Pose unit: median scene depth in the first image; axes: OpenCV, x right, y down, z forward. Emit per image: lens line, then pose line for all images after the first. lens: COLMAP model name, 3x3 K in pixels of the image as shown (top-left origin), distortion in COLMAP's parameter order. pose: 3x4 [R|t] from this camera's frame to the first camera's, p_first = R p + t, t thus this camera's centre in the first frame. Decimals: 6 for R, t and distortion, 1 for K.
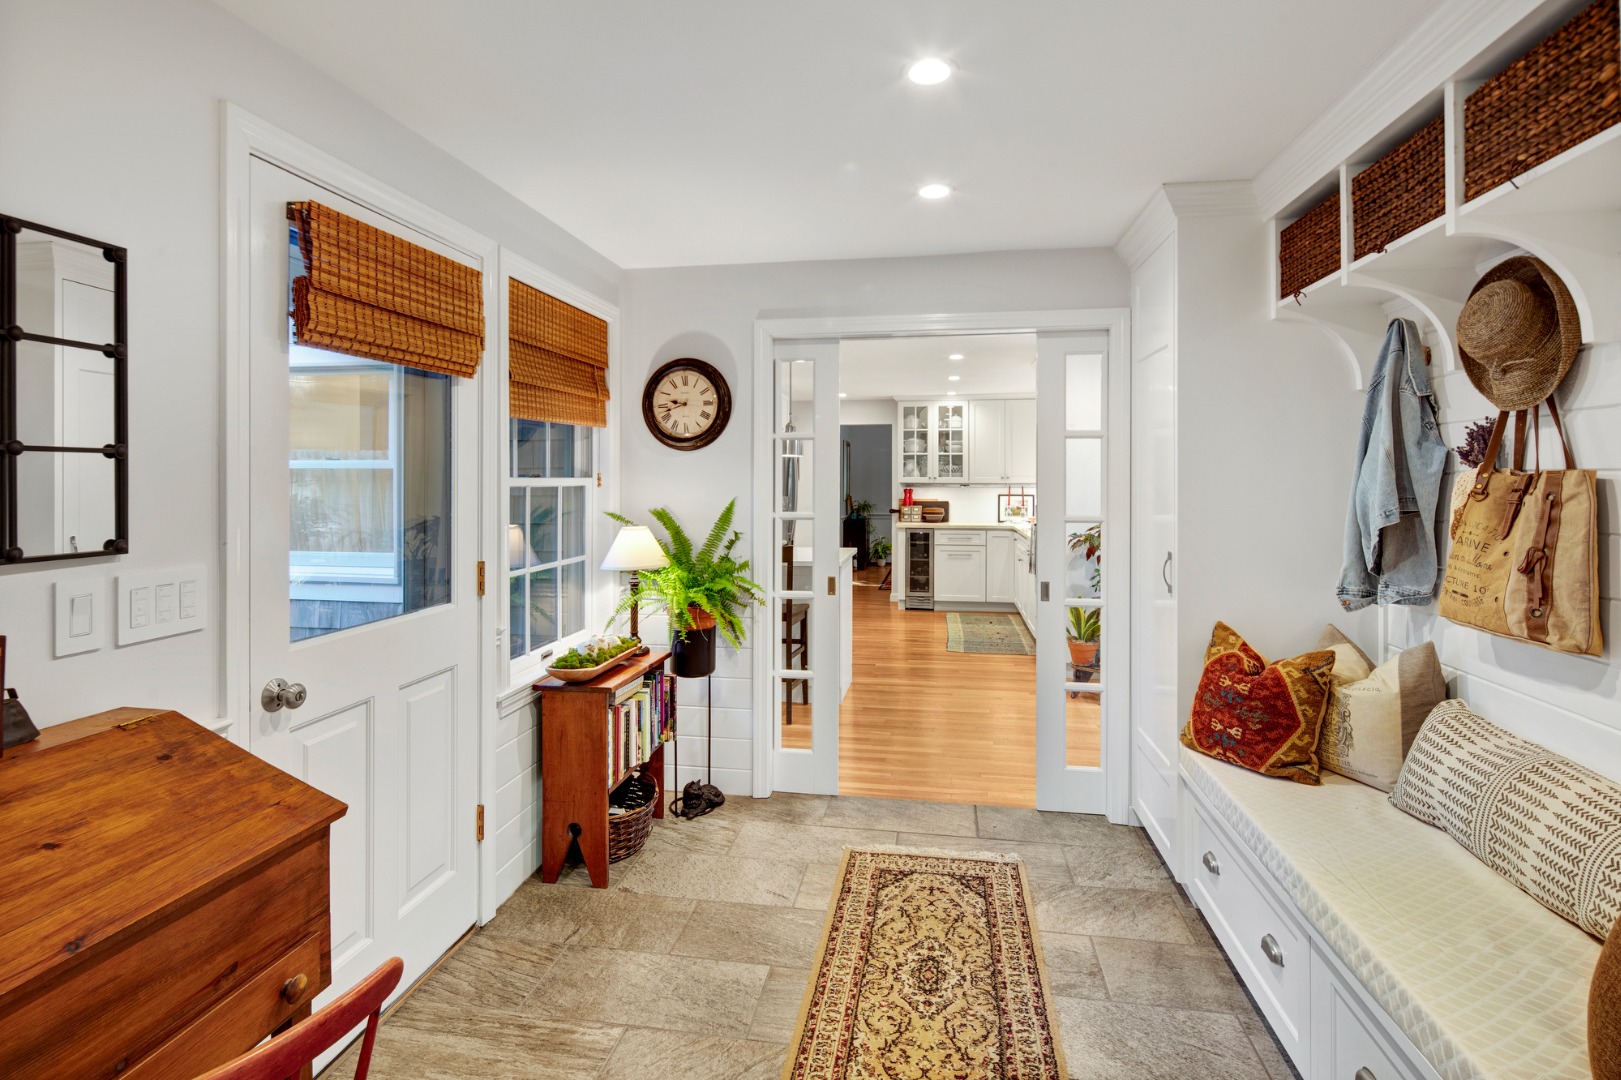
lens RADIAL K [[803.4, 0, 818.2], [0, 803.4, 475.3], [0, 0, 1]] dist [0.003192, -0.002781]
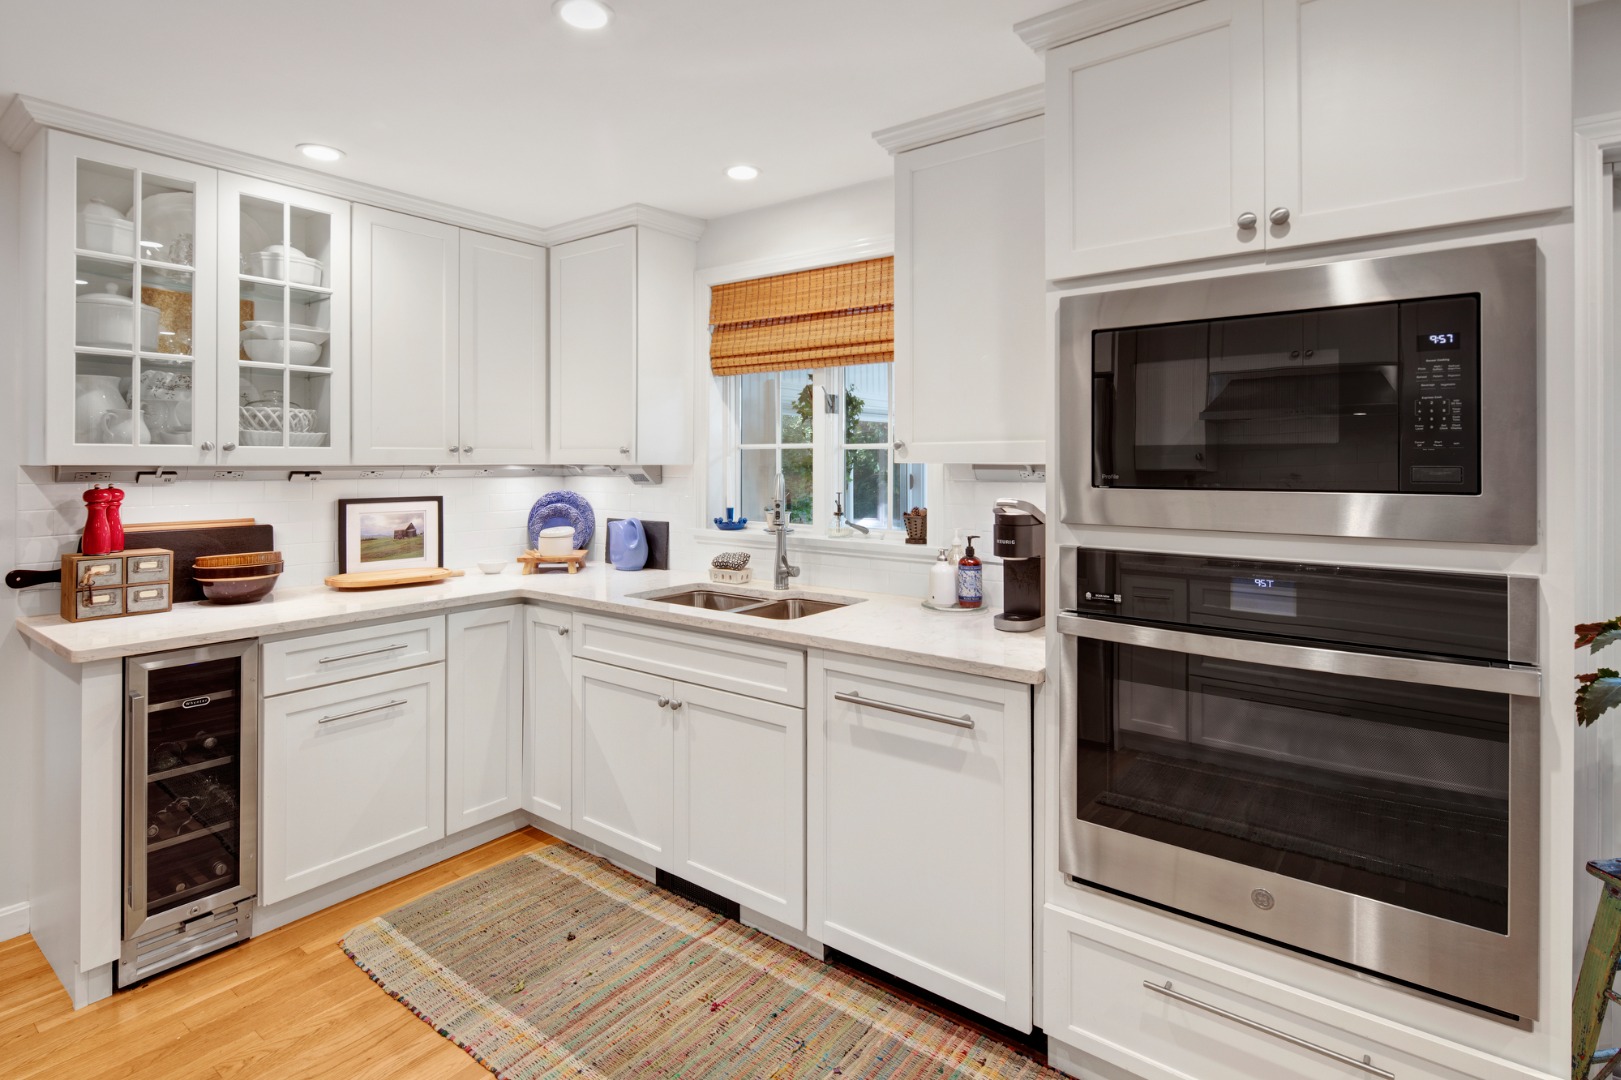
lens RADIAL K [[803.4, 0, 802.9], [0, 803.4, 460.1], [0, 0, 1]] dist [0.003192, -0.002781]
pose [[0.474825, 0.001733, 0.880078, -0.005597], [-0.000989, 0.999998, -0.001435, 0.008032], [-0.880080, -0.000189, 0.474826, 0.686232]]
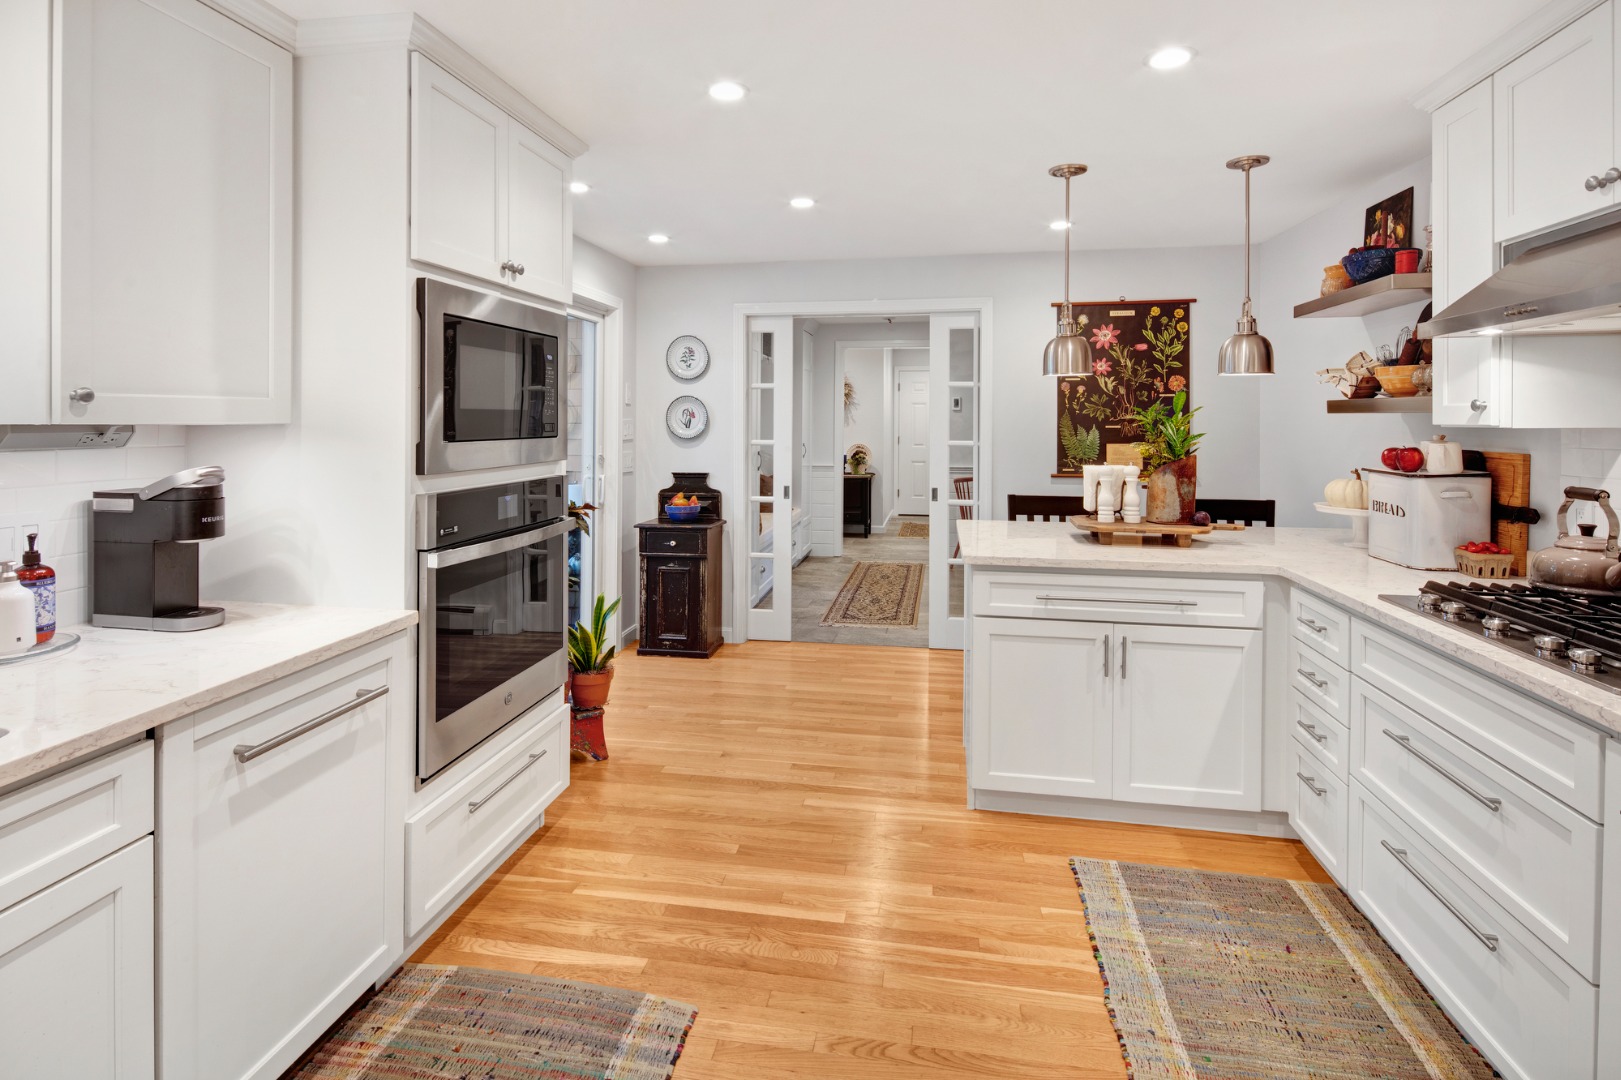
lens RADIAL K [[803.4, 0, 824.1], [0, 803.4, 423.9], [0, 0, 1]] dist [0.003192, -0.002781]
pose [[-0.999852, -0.004856, -0.016479, 0.087830], [-0.004957, 0.999969, 0.006123, 0.006834], [0.016448, 0.006204, -0.999845, 0.946242]]
